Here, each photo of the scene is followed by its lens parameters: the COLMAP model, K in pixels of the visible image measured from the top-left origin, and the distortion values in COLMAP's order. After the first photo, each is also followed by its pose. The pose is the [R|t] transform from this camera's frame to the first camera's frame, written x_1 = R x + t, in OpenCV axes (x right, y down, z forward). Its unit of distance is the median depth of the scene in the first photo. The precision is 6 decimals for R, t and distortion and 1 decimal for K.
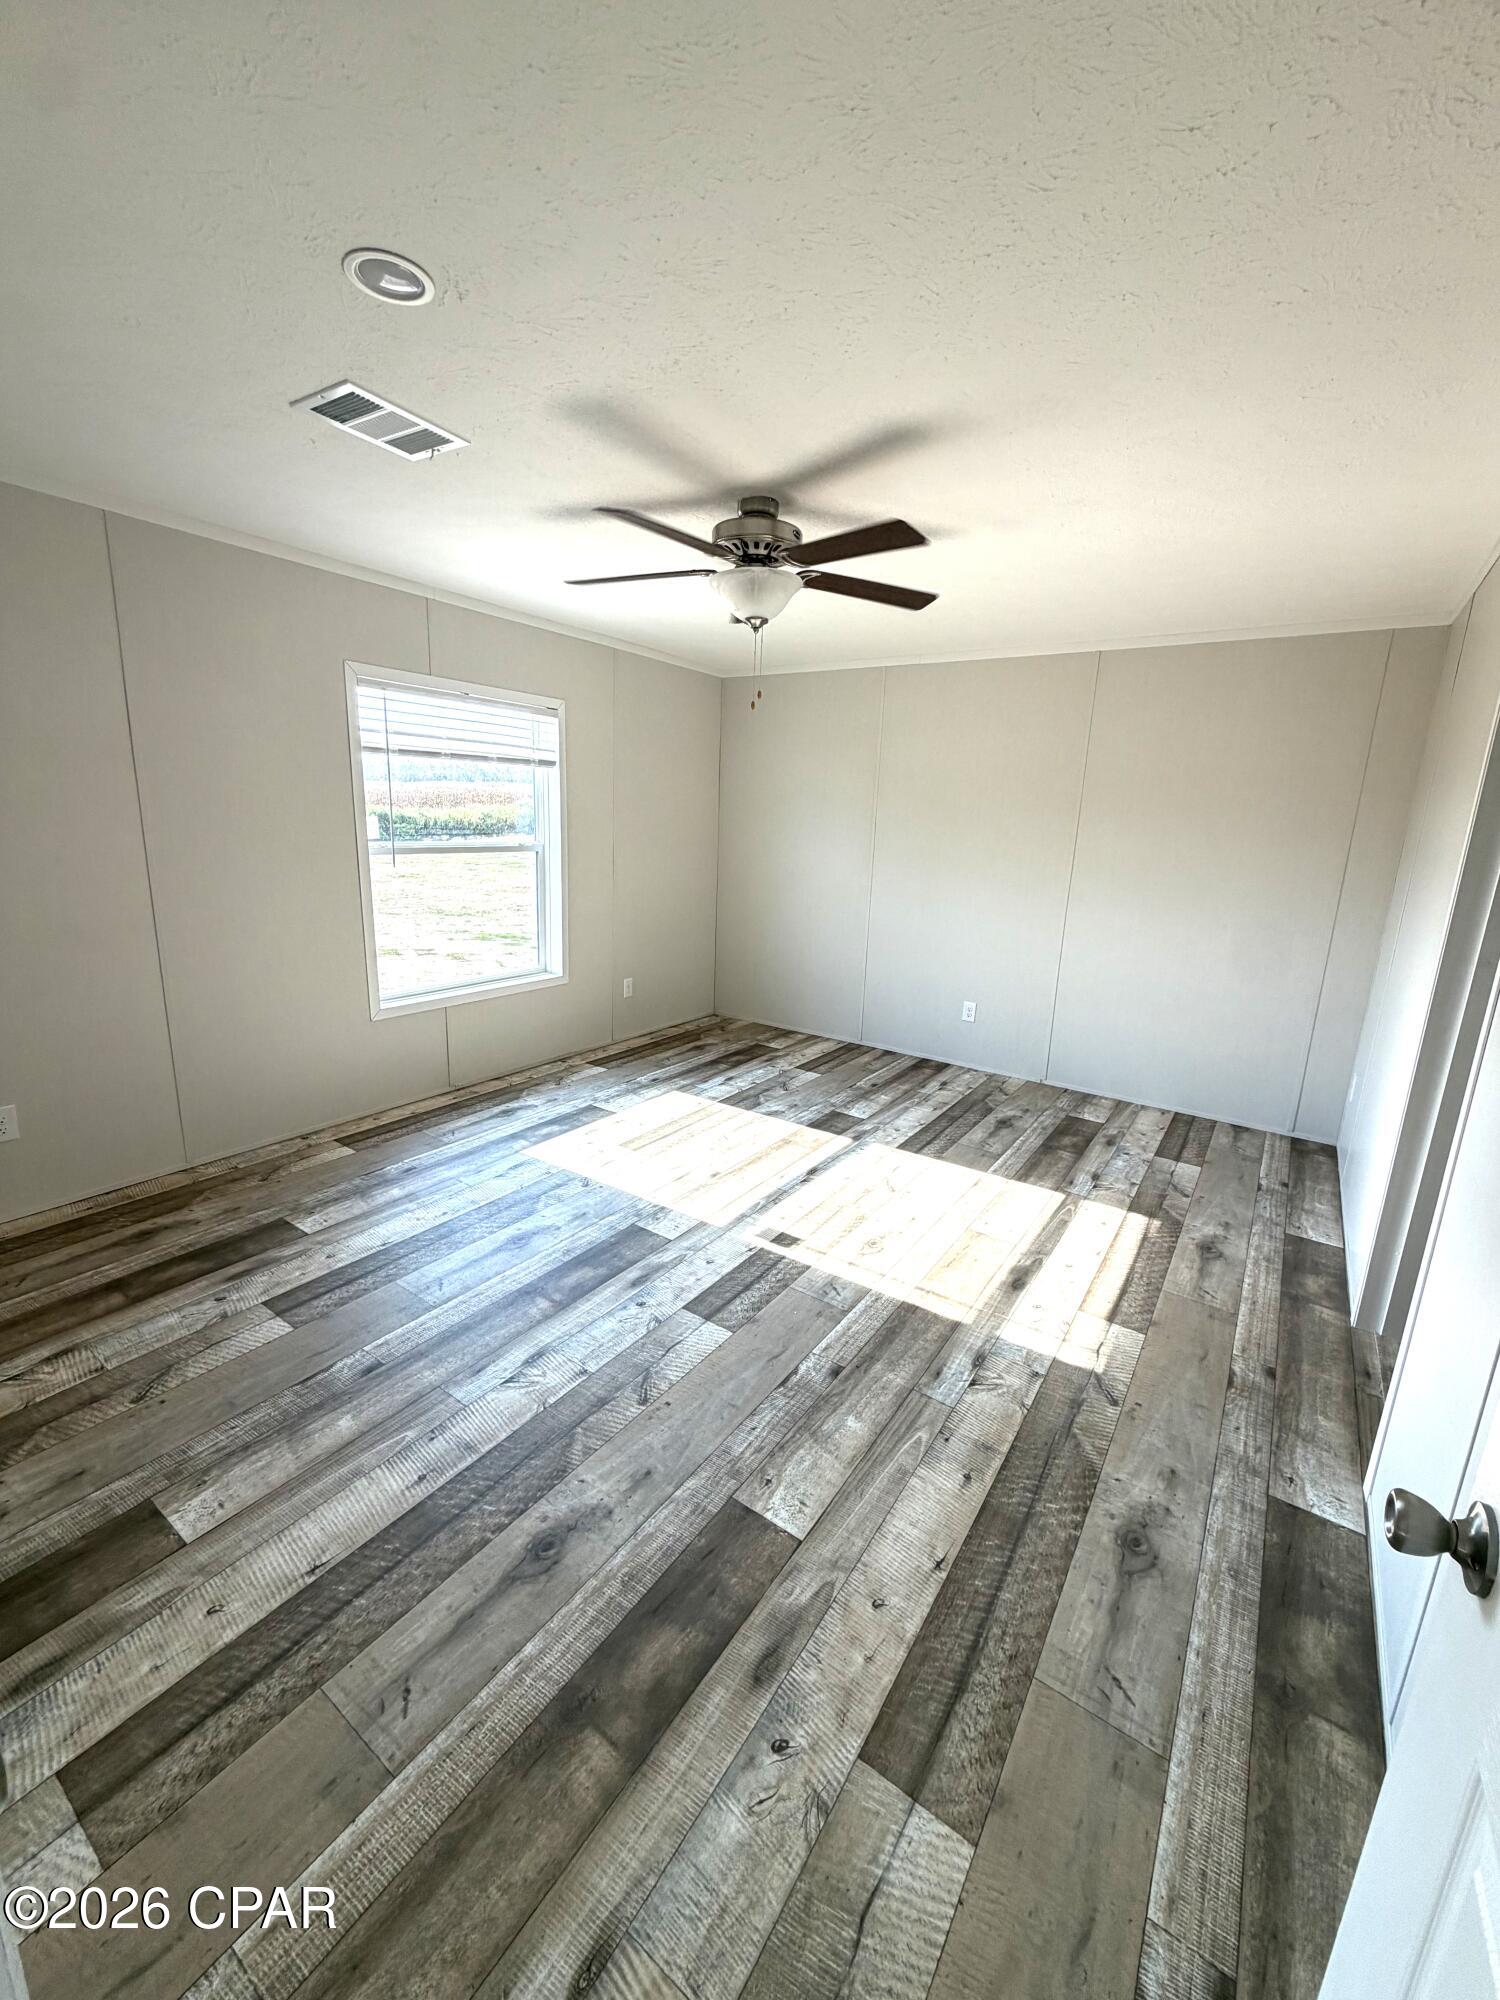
lens RADIAL K [[797.2, 0, 750.7], [0, 797.2, 1000.8], [0, 0, 1]] dist [0.000613, 0.000057]
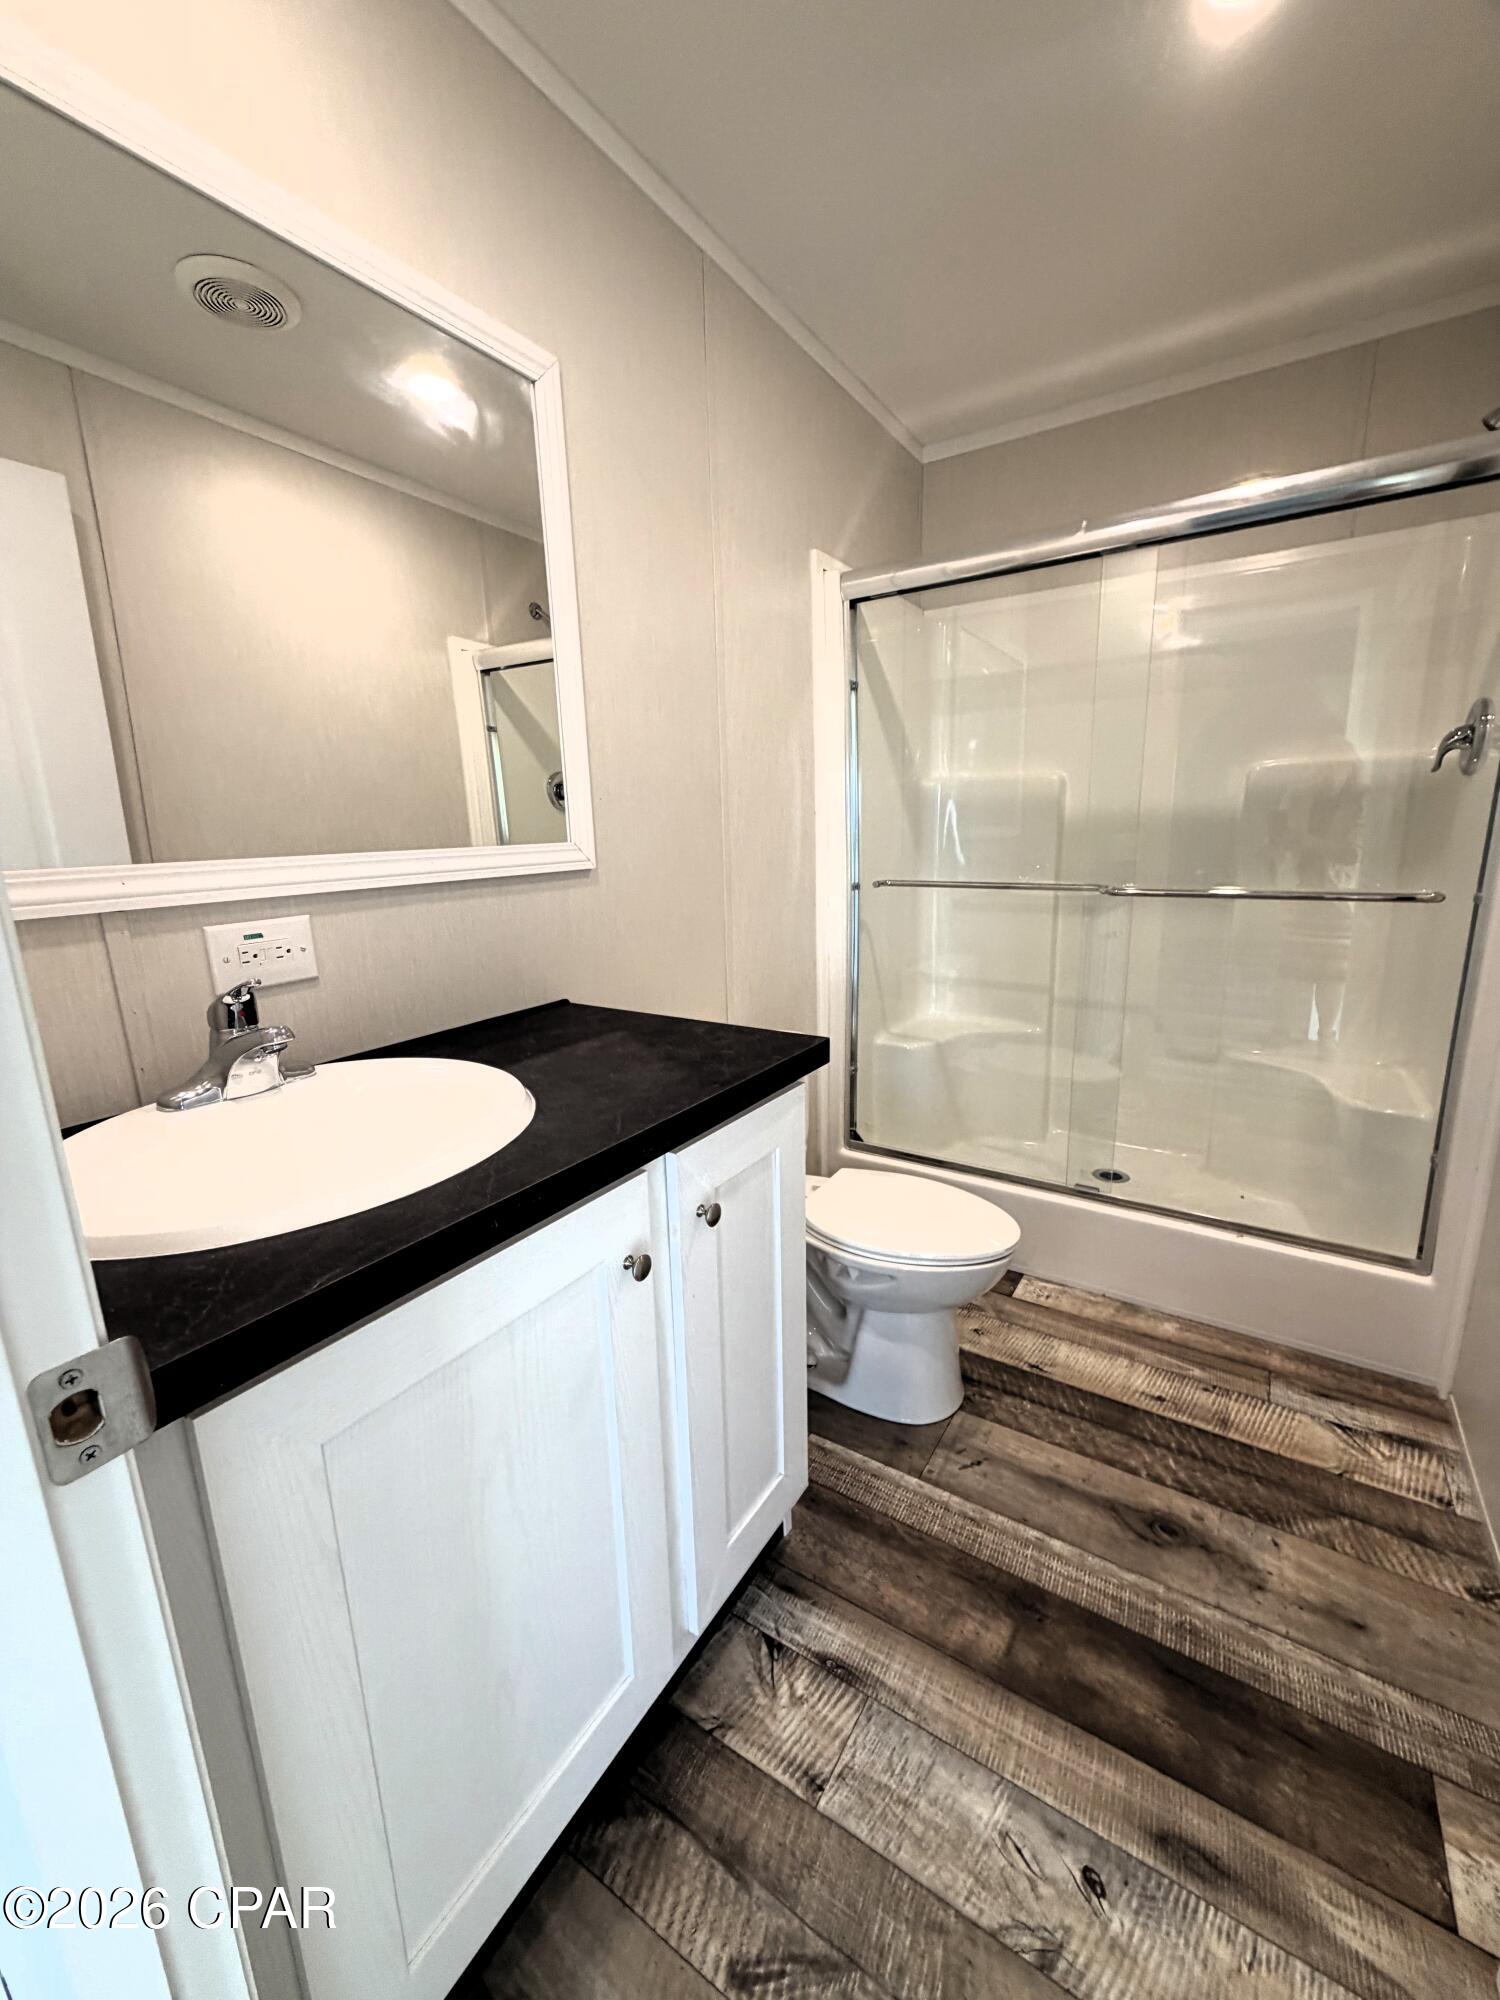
lens RADIAL K [[797.2, 0, 748.9], [0, 797.2, 1008.1], [0, 0, 1]] dist [0.000613, 0.000057]
pose [[0.029315, 0.173527, -0.984393, 0.477240], [-0.203015, 0.965324, 0.164119, 0.095069], [0.978737, 0.195035, 0.063527, 0.396473]]
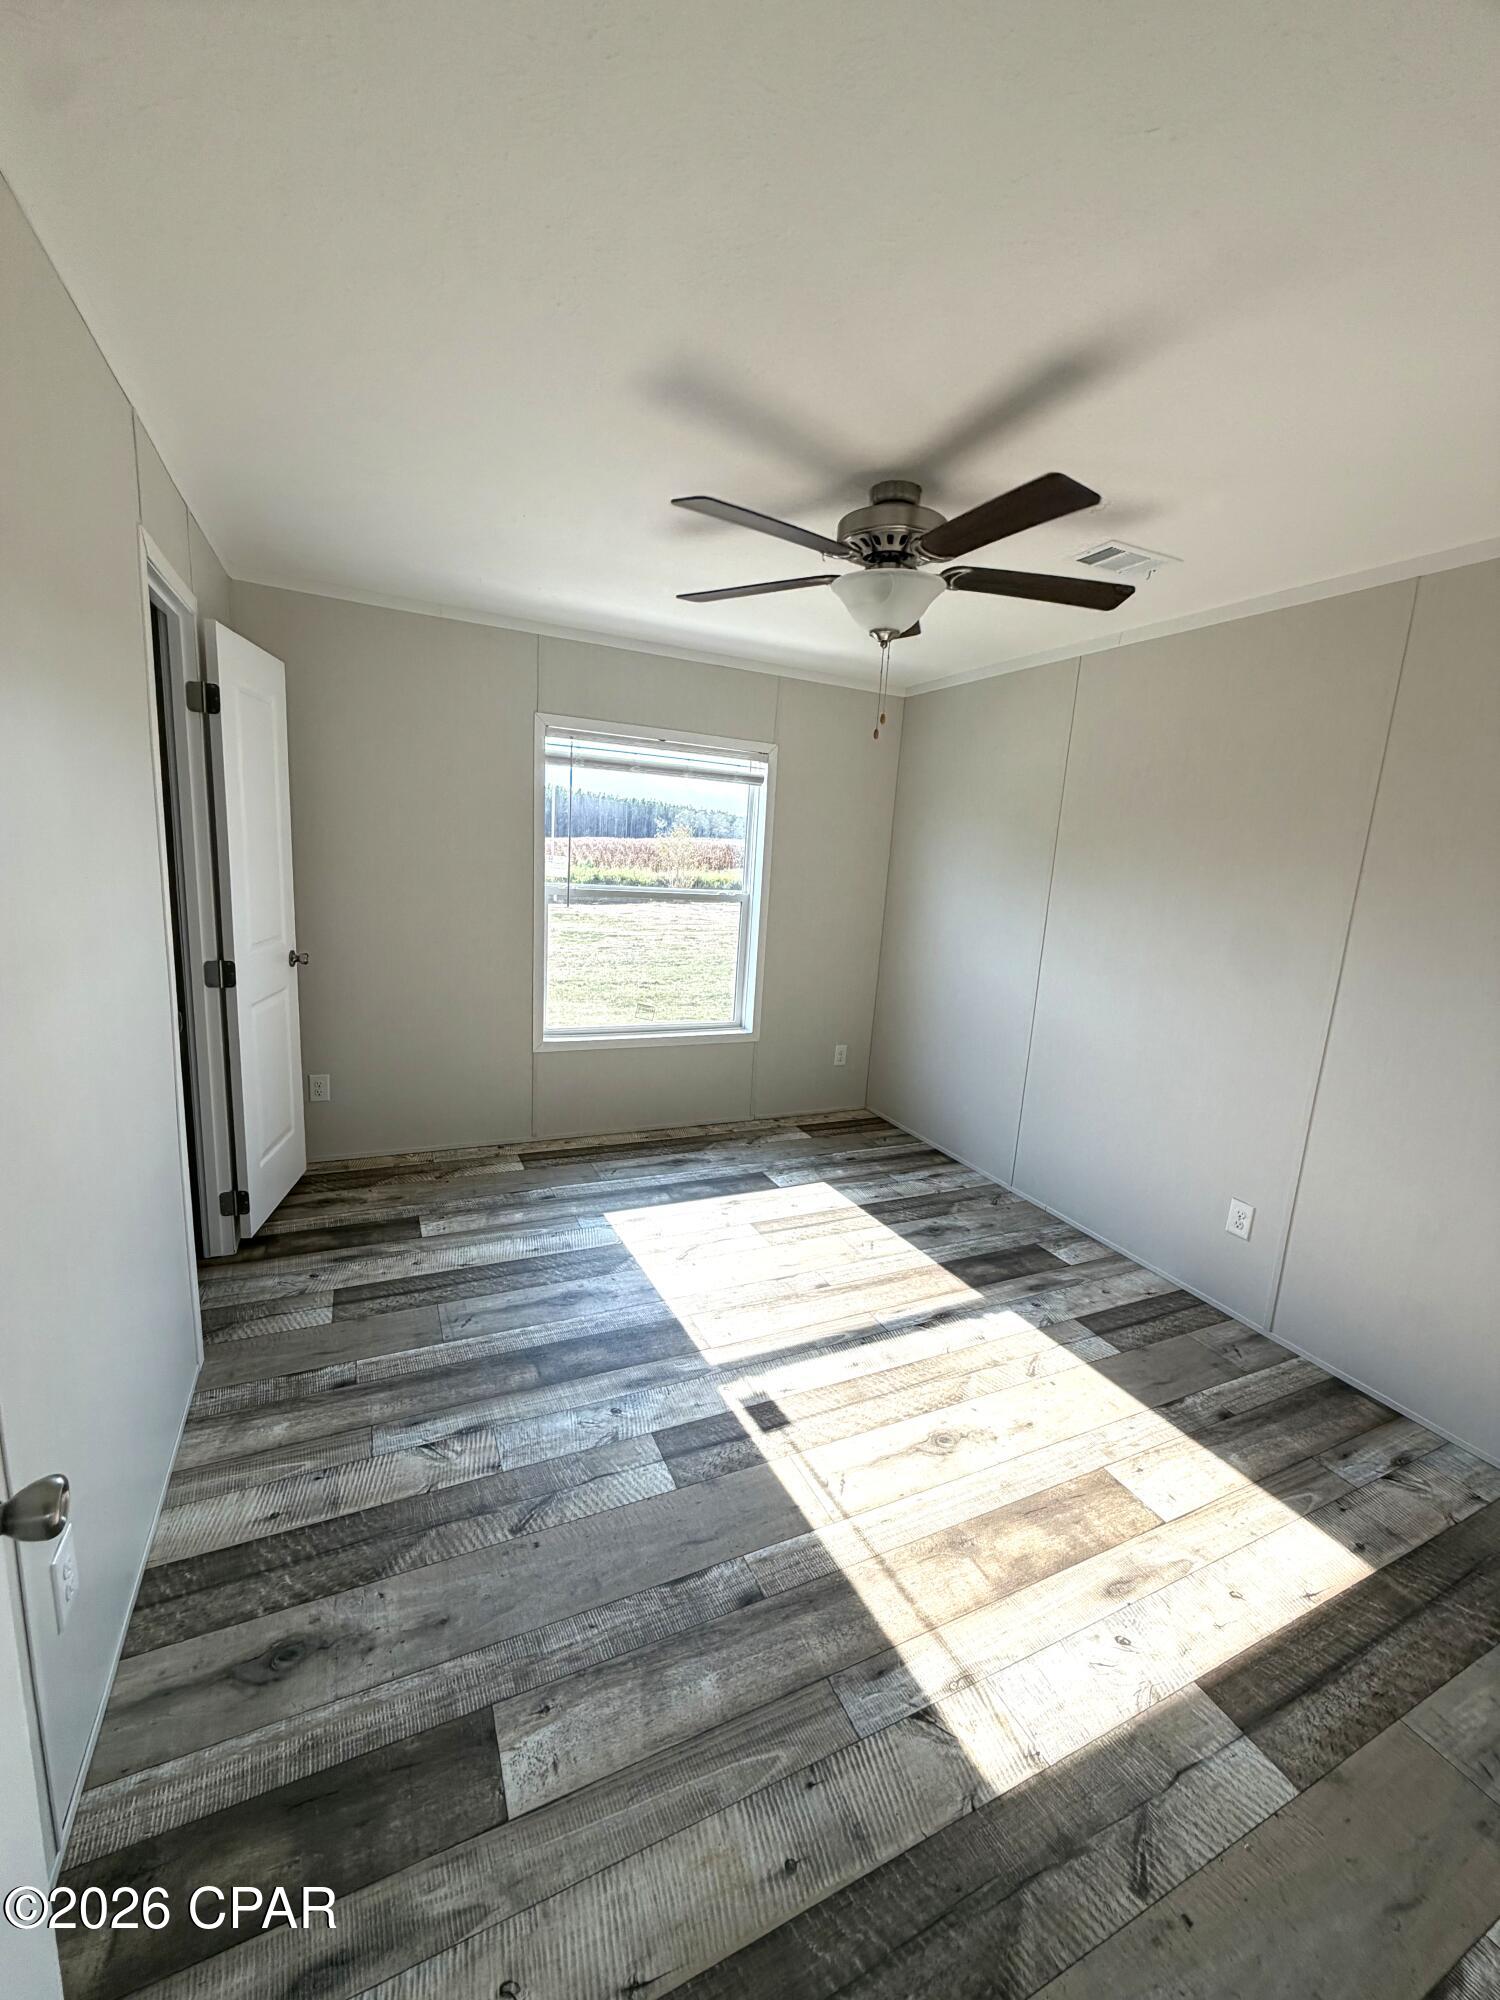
lens RADIAL K [[797.2, 0, 744.1], [0, 797.2, 1007.4], [0, 0, 1]] dist [0.000613, 0.000057]
pose [[0.863959, 0.105424, -0.492403, 0.549648], [-0.136233, 0.990309, -0.027005, -0.078802], [0.484784, 0.090413, 0.869948, 0.406221]]
